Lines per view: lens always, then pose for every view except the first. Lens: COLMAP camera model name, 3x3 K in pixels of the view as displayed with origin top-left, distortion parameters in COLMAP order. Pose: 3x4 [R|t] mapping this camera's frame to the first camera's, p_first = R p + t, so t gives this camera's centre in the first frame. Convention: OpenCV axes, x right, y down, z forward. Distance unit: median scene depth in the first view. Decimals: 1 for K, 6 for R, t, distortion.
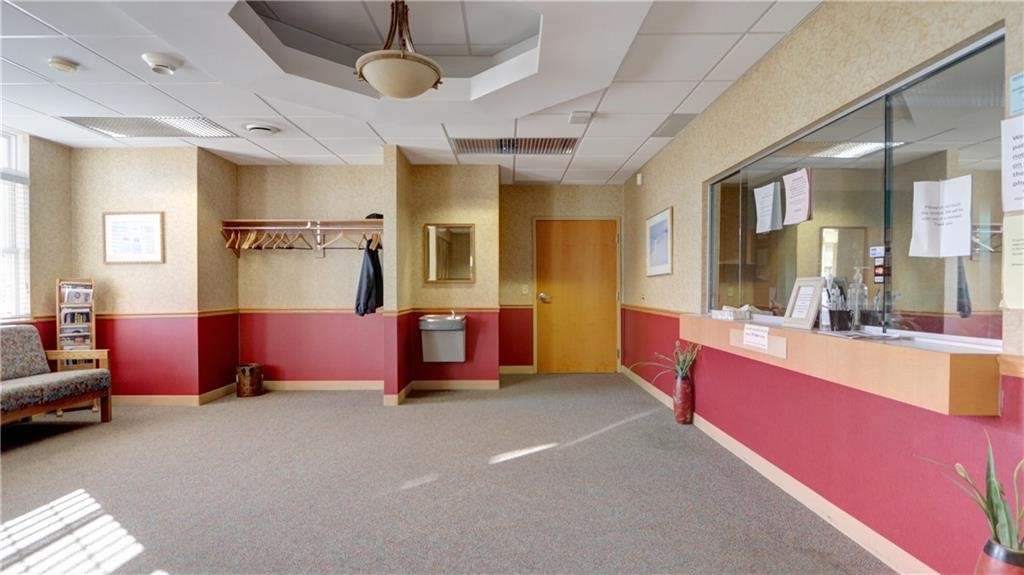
lens RADIAL K [[497.7, 0, 512.0], [0, 497.7, 287.5], [0, 0, 1]] dist [-0.001124, -0.000217]
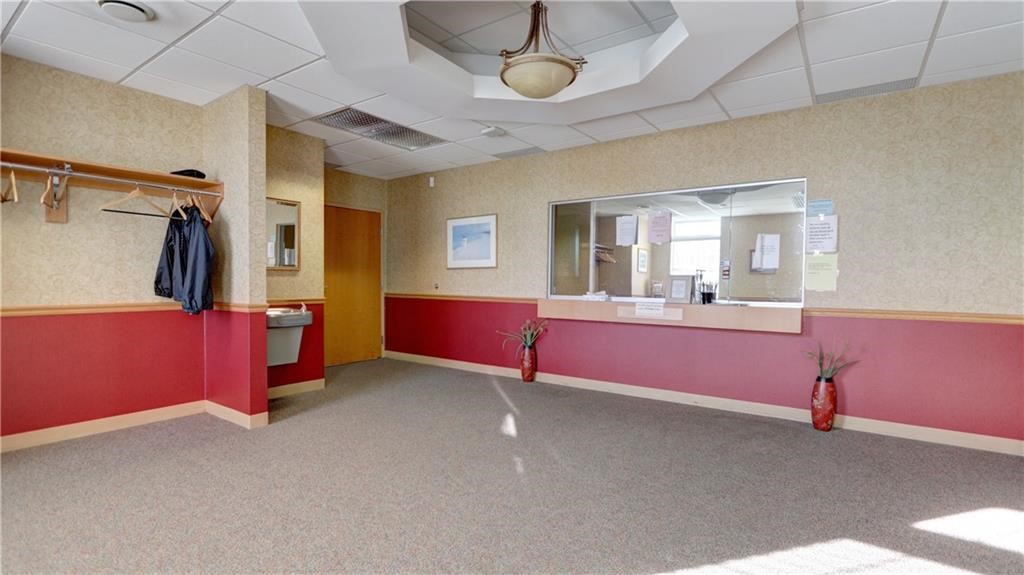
lens RADIAL K [[480.1, 0, 512.0], [0, 480.1, 287.5], [0, 0, 1]] dist [-0.002744, -0.000519]
pose [[0.586488, -0.006228, 0.809934, -0.566166], [-0.012414, 0.999784, 0.016678, 0.001634], [-0.809863, -0.019836, 0.586284, 0.228535]]
